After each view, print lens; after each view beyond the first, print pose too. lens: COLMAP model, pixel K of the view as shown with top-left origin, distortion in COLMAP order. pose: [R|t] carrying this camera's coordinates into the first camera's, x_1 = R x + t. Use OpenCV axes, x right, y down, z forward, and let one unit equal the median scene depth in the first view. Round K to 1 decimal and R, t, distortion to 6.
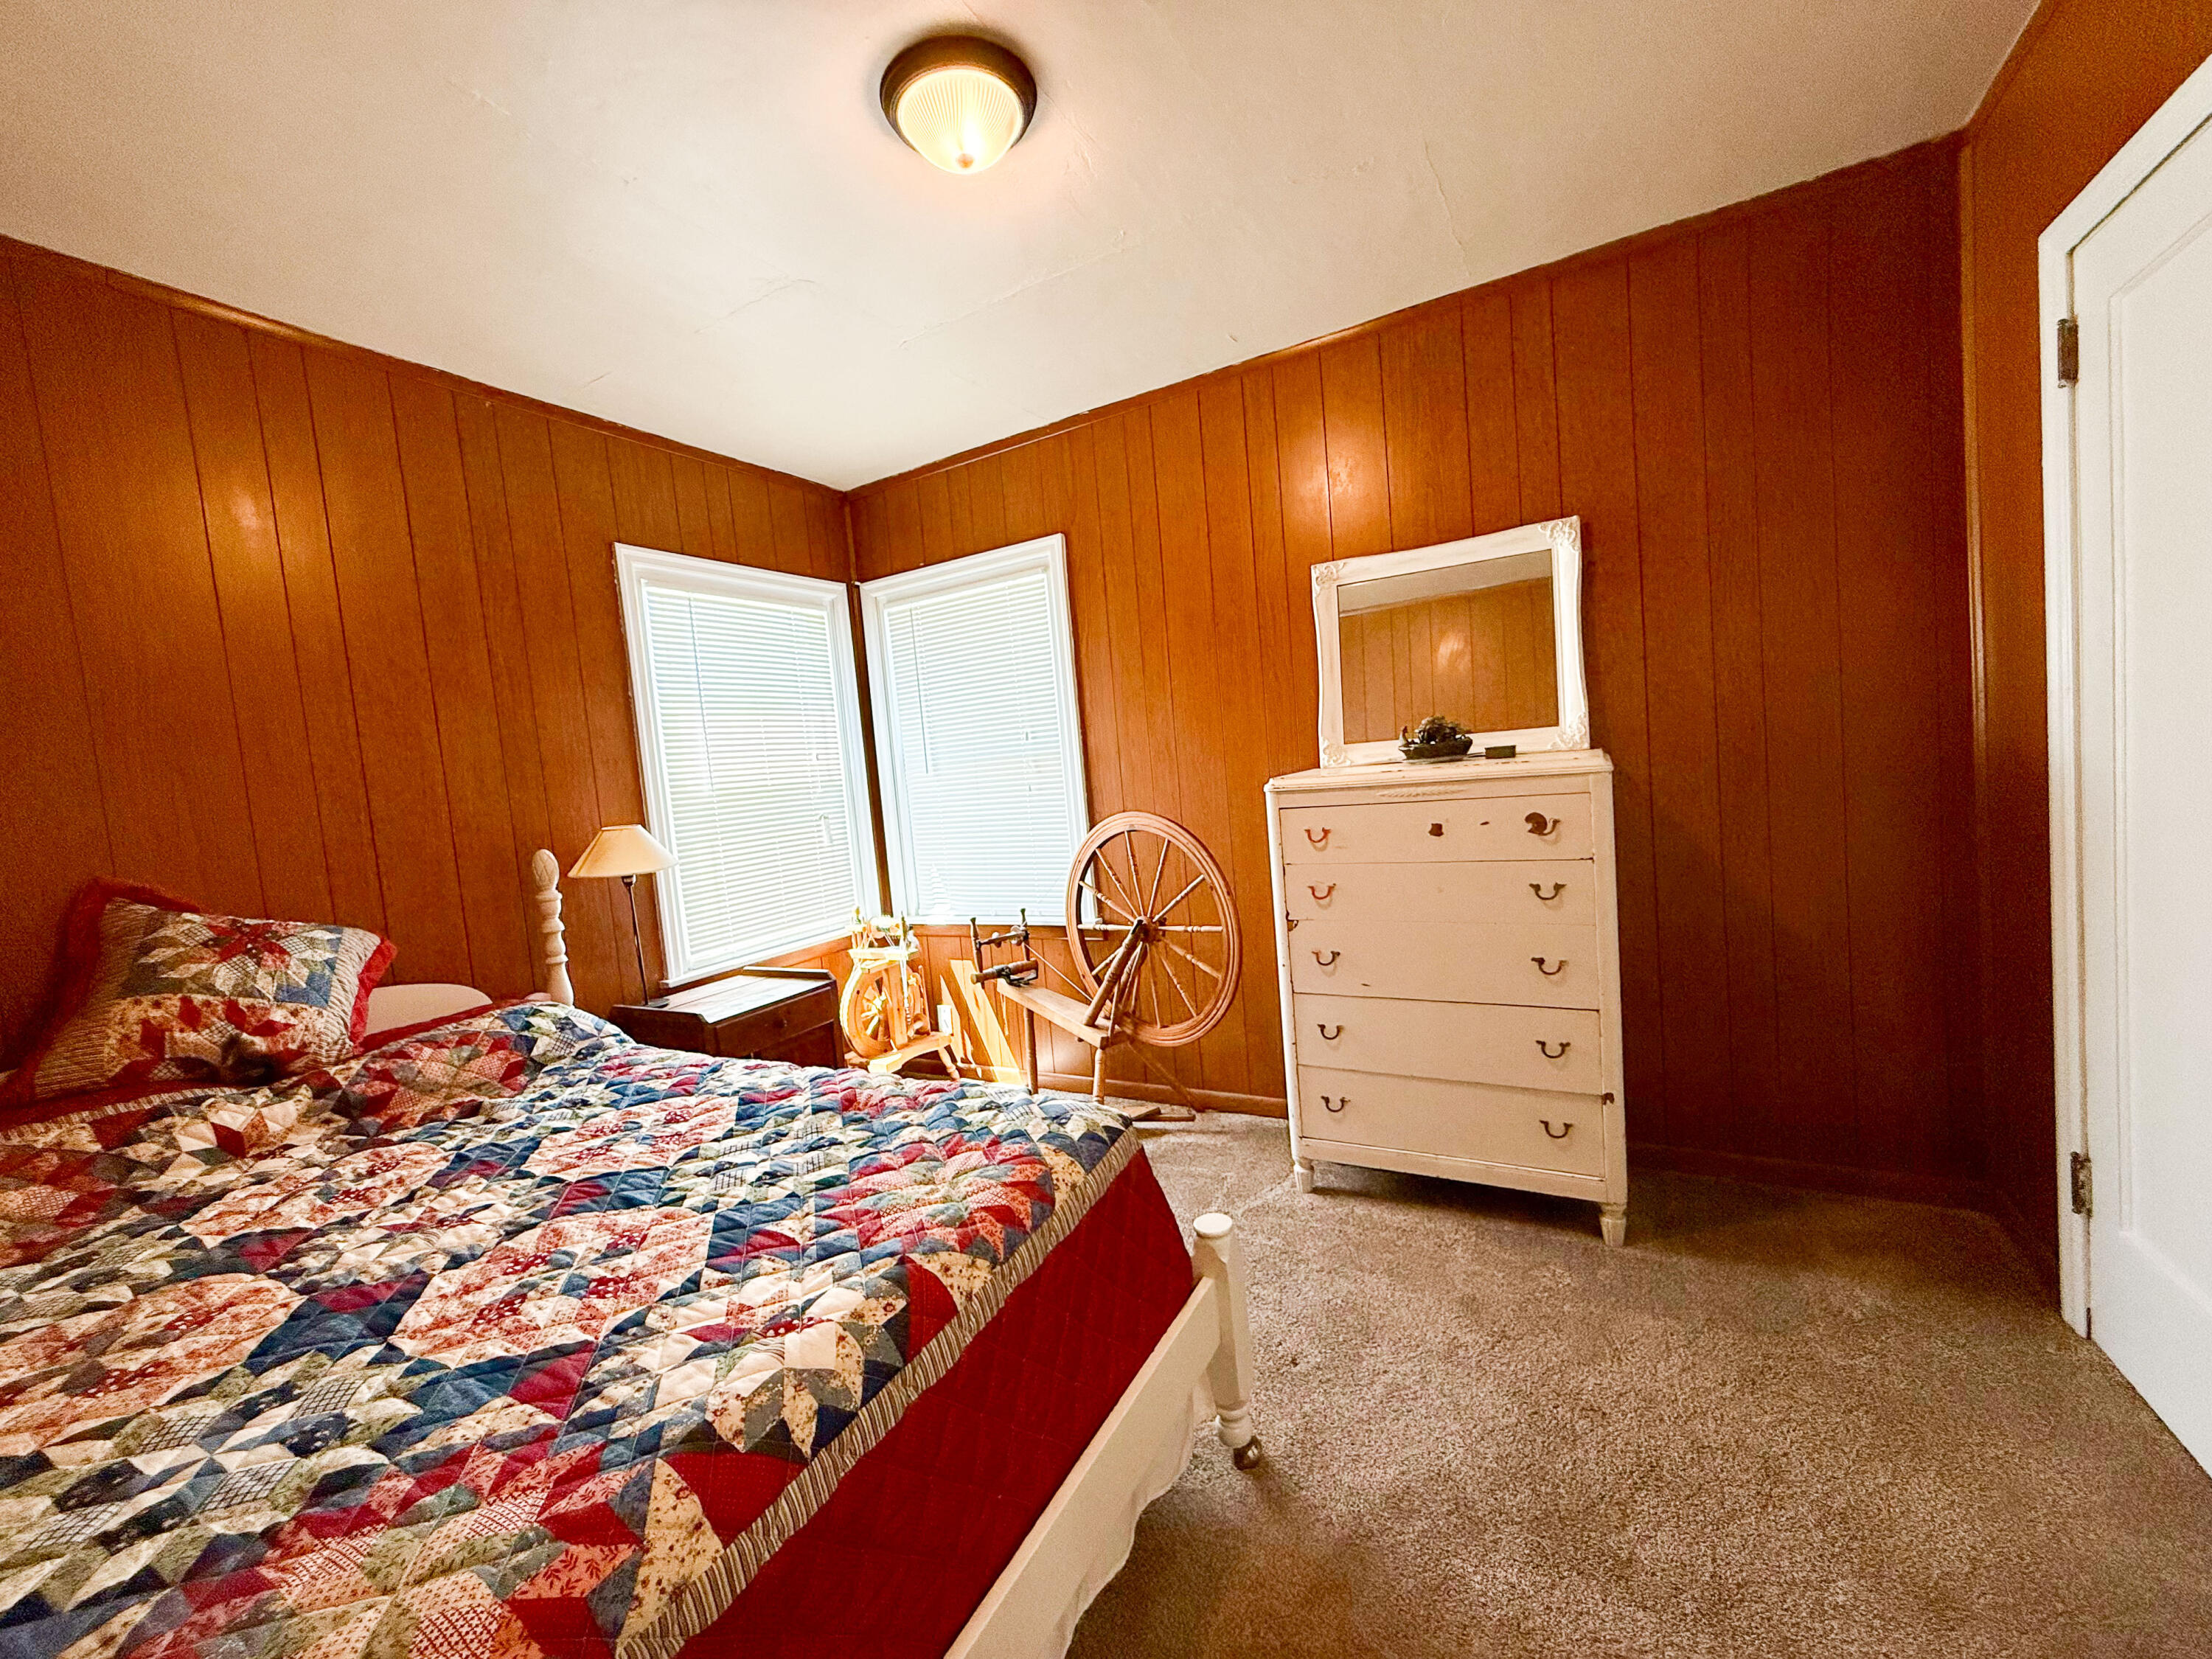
lens RADIAL K [[881.6, 0, 1097.9], [0, 881.6, 829.4], [0, 0, 1]] dist [-0.001733, 0.000286]
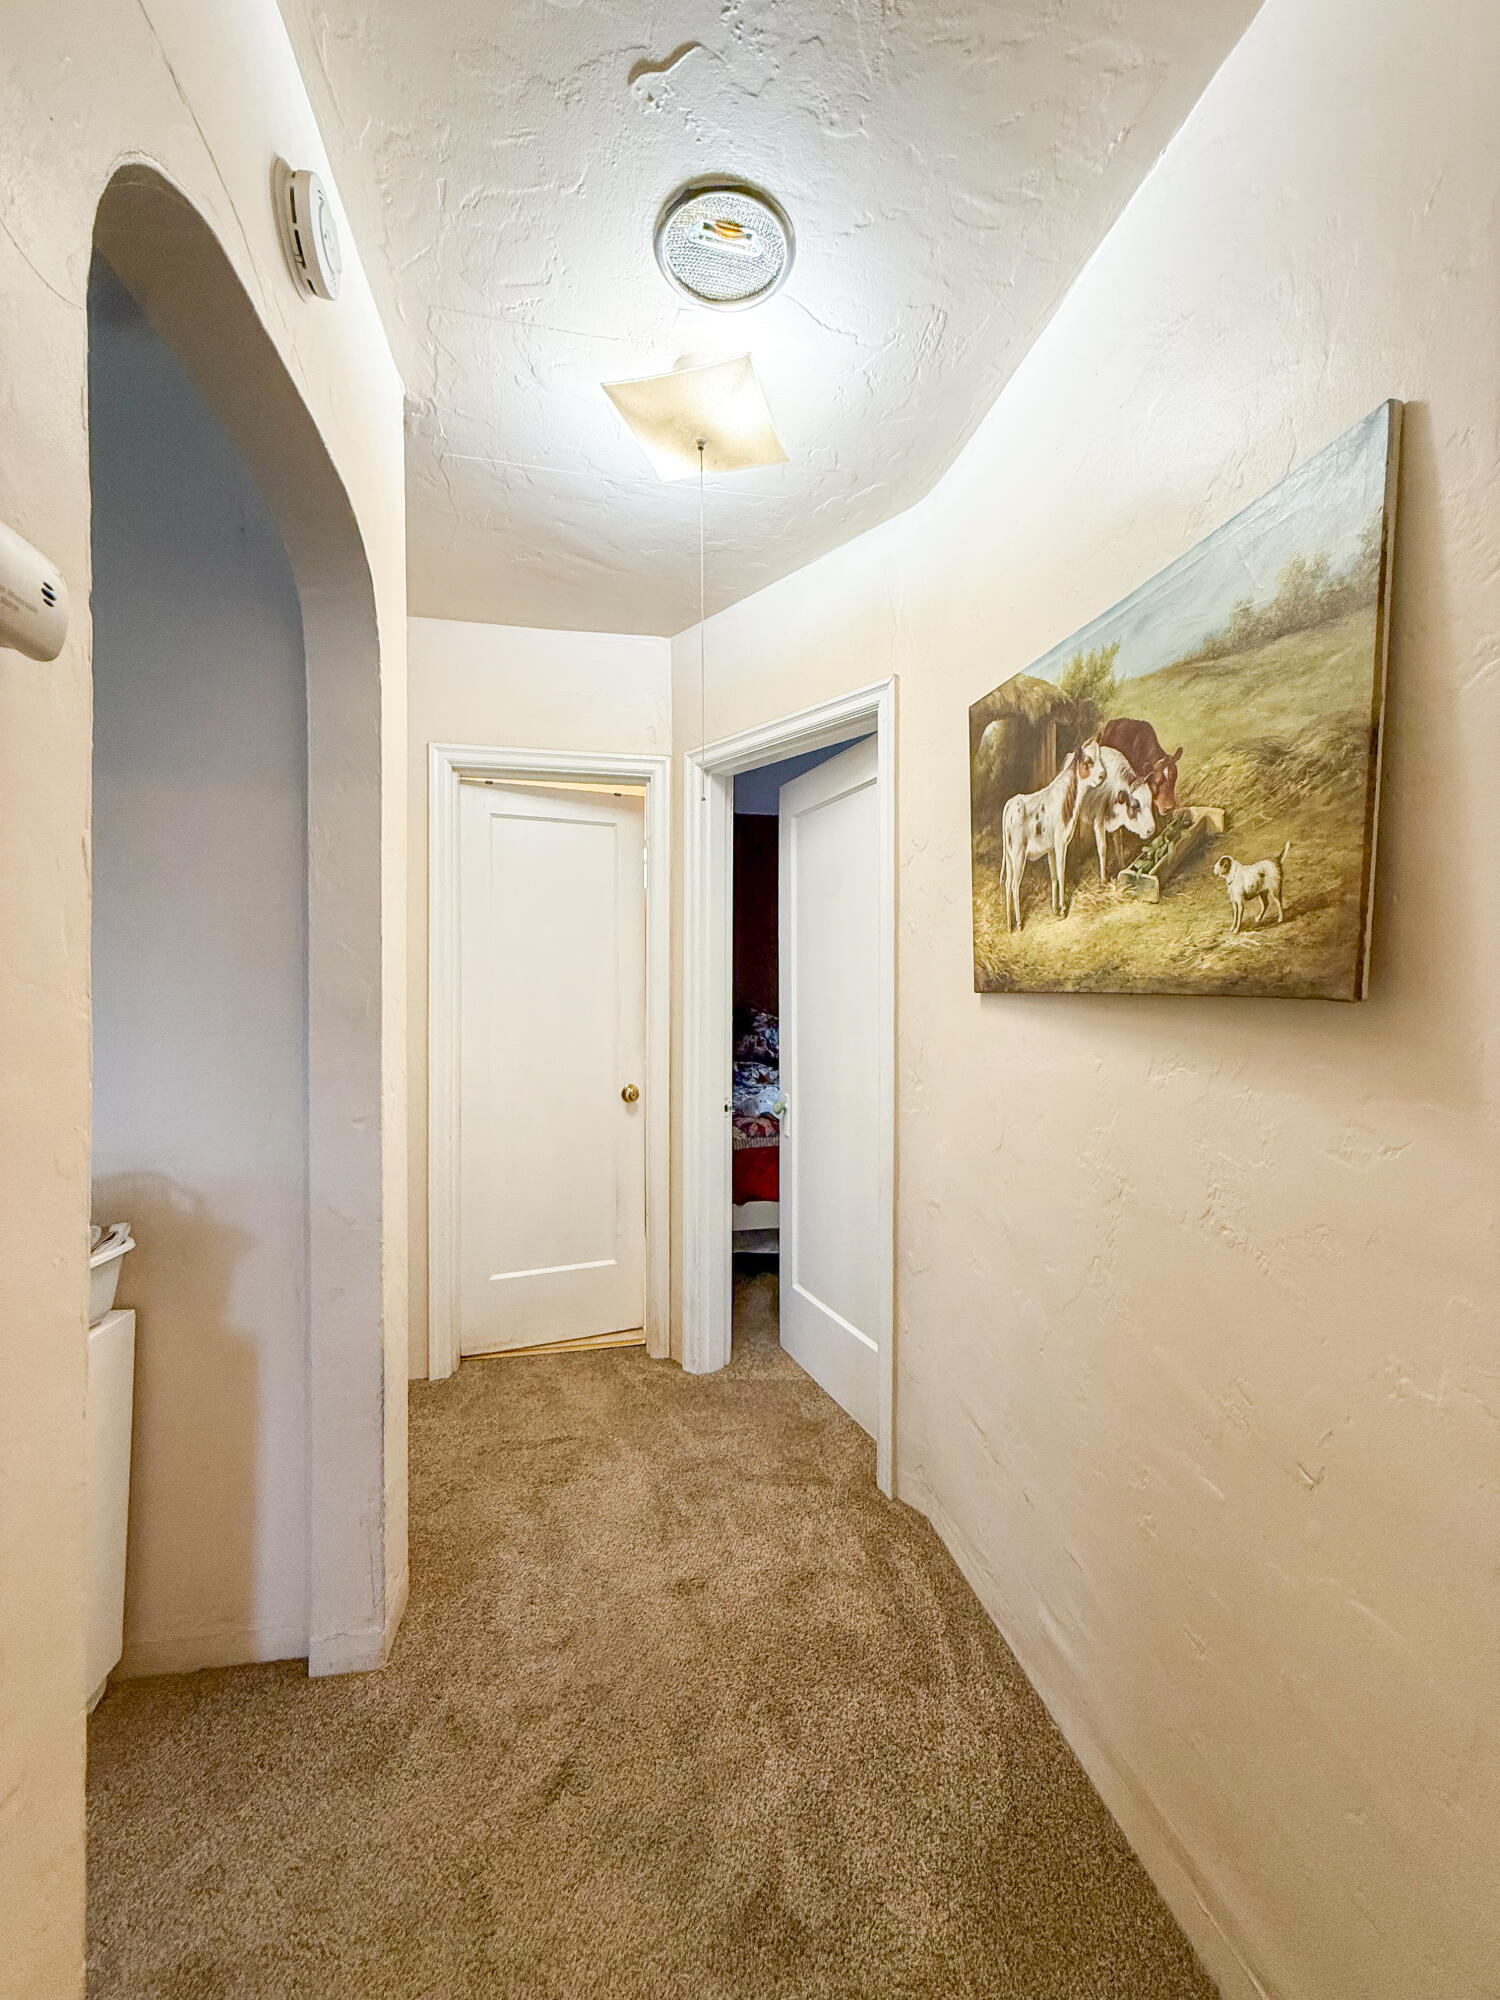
lens RADIAL K [[797.1, 0, 751.3], [0, 797.1, 992.9], [0, 0, 1]] dist [-0.001733, 0.000286]
pose [[0.646787, 0.096498, -0.756541, 1.039565], [-0.110611, 0.993344, 0.032139, -0.060775], [0.754607, 0.062895, 0.653156, -0.863785]]
